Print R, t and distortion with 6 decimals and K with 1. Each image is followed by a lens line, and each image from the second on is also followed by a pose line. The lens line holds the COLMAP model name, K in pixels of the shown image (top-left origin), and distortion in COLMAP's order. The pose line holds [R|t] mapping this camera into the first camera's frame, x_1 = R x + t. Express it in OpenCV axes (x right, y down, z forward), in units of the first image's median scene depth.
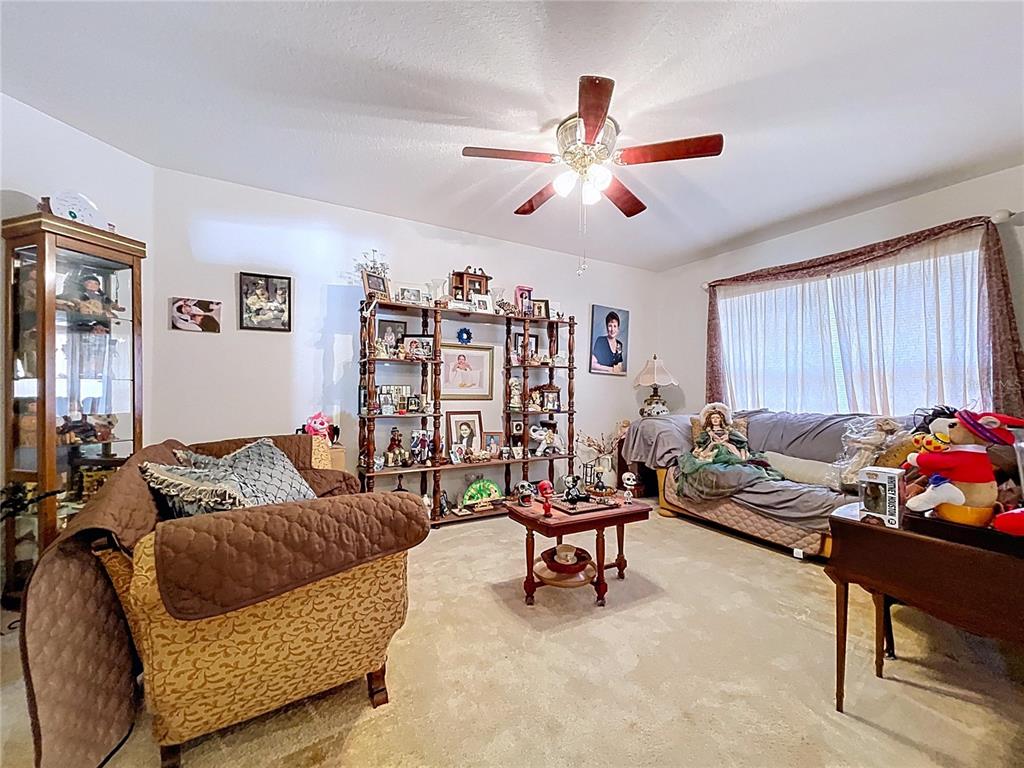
lens RADIAL K [[417.7, 0, 509.8], [0, 417.7, 385.7], [0, 0, 1]] dist [0.002722, -0.000013]
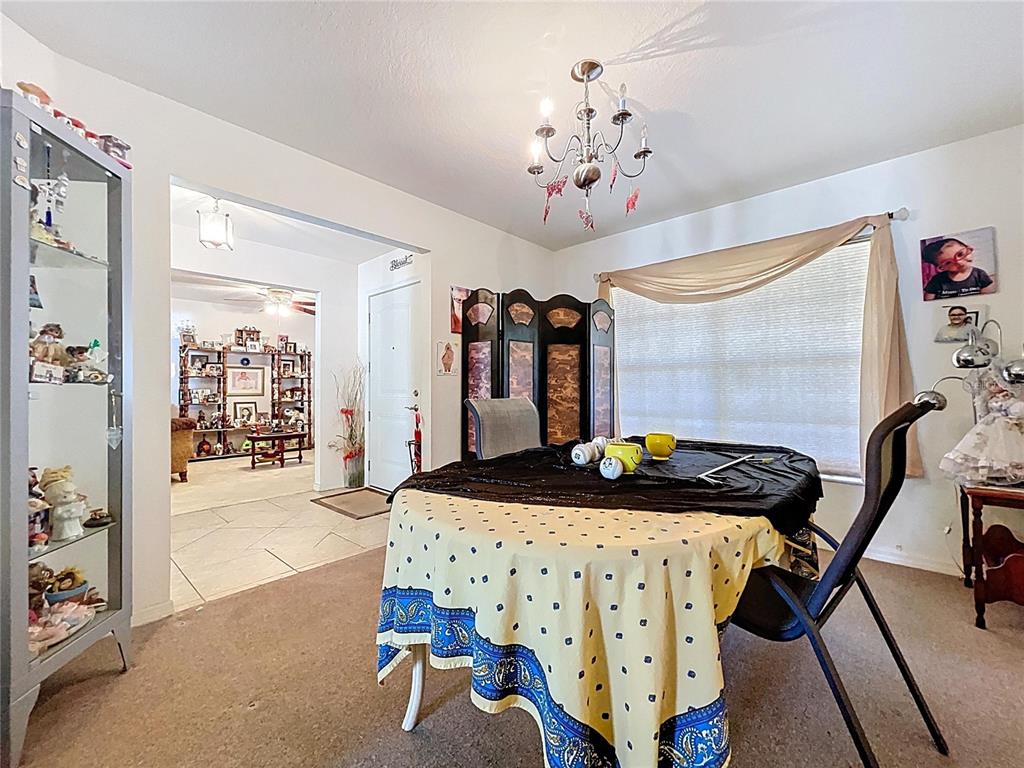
lens RADIAL K [[436.5, 0, 514.0], [0, 436.5, 384.2], [0, 0, 1]] dist [0.002500, 0.000110]
pose [[0.954544, -0.011976, 0.297829, 0.484423], [0.012073, 0.999926, 0.001514, -0.008449], [-0.297825, 0.002150, 0.954618, -1.308427]]
